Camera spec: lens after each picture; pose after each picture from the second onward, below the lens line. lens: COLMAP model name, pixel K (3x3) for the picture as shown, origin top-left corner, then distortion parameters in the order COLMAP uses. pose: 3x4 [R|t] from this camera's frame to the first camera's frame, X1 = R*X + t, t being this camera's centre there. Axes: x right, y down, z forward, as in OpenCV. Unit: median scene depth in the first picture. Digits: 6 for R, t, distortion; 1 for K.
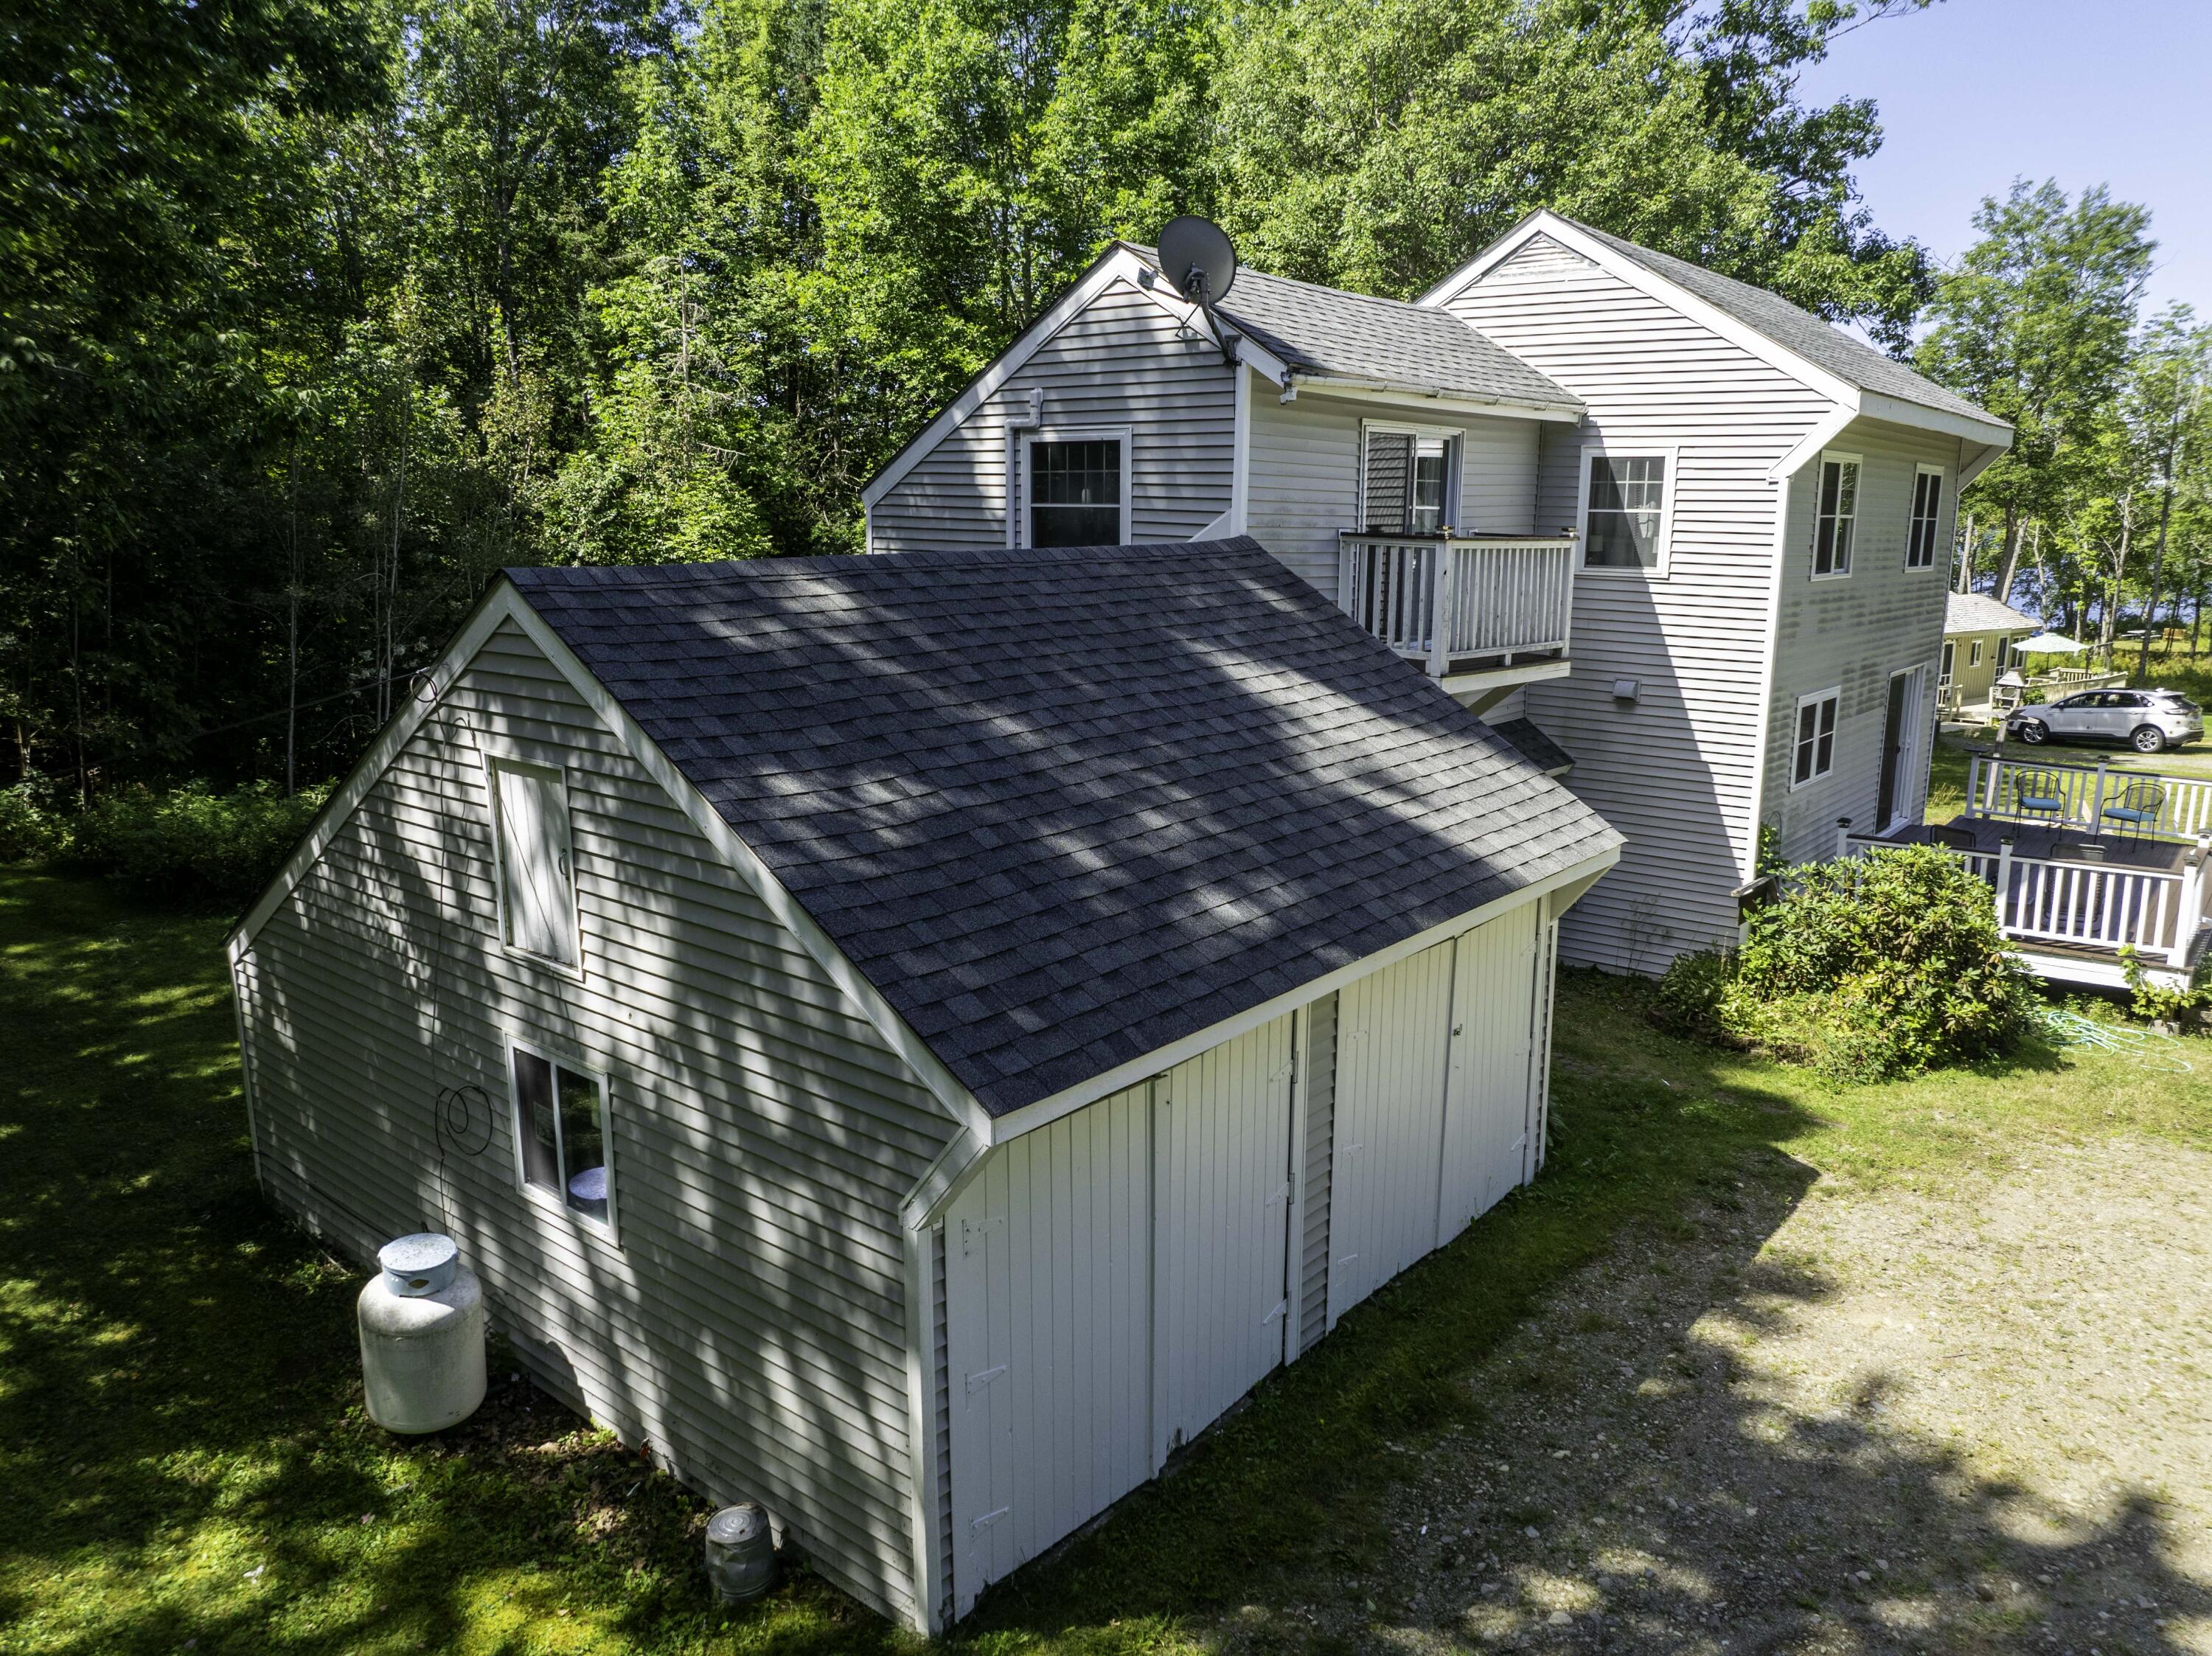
lens RADIAL K [[1557.2, 0, 1090.7], [0, 1557.2, 825.9], [0, 0, 1]] dist [-0.033837, 0.002951]
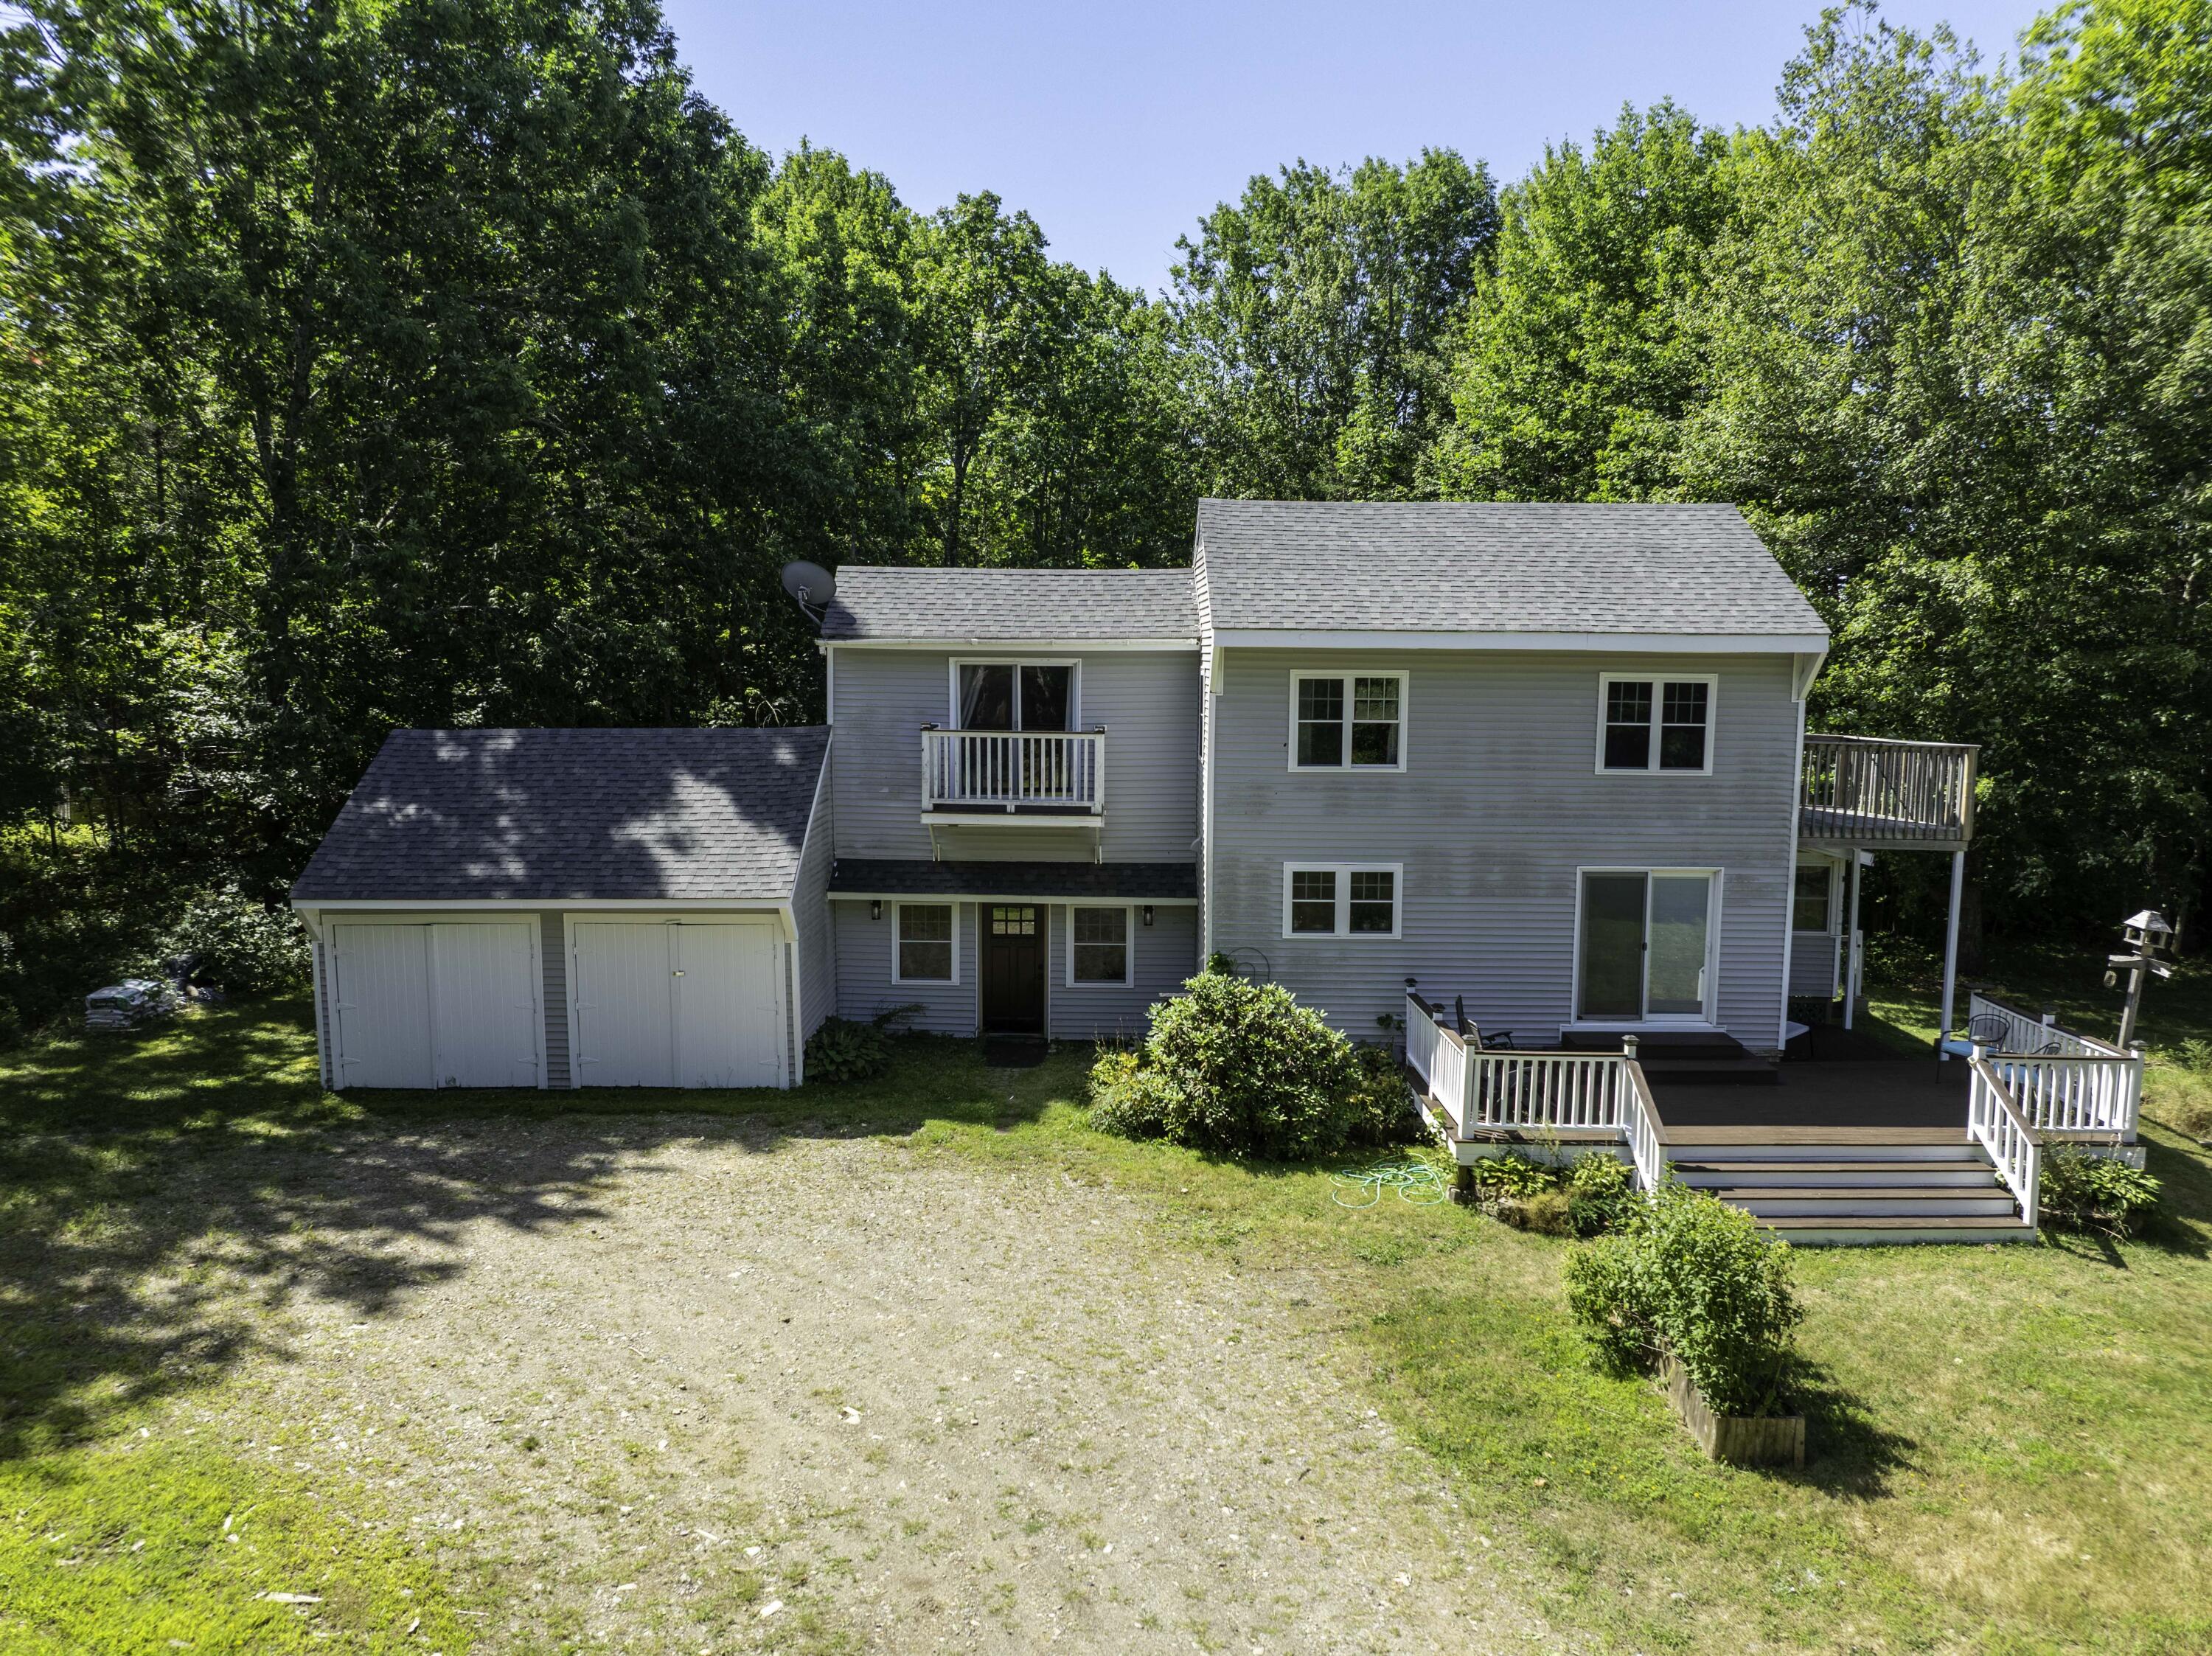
lens RADIAL K [[1557.2, 0, 1098.3], [0, 1557.2, 837.9], [0, 0, 1]] dist [-0.033837, 0.002951]
pose [[0.620418, 0.081161, -0.780061, 1.449666], [-0.157497, 0.987262, -0.022546, -0.054136], [0.768295, 0.136845, 0.625297, 0.096761]]
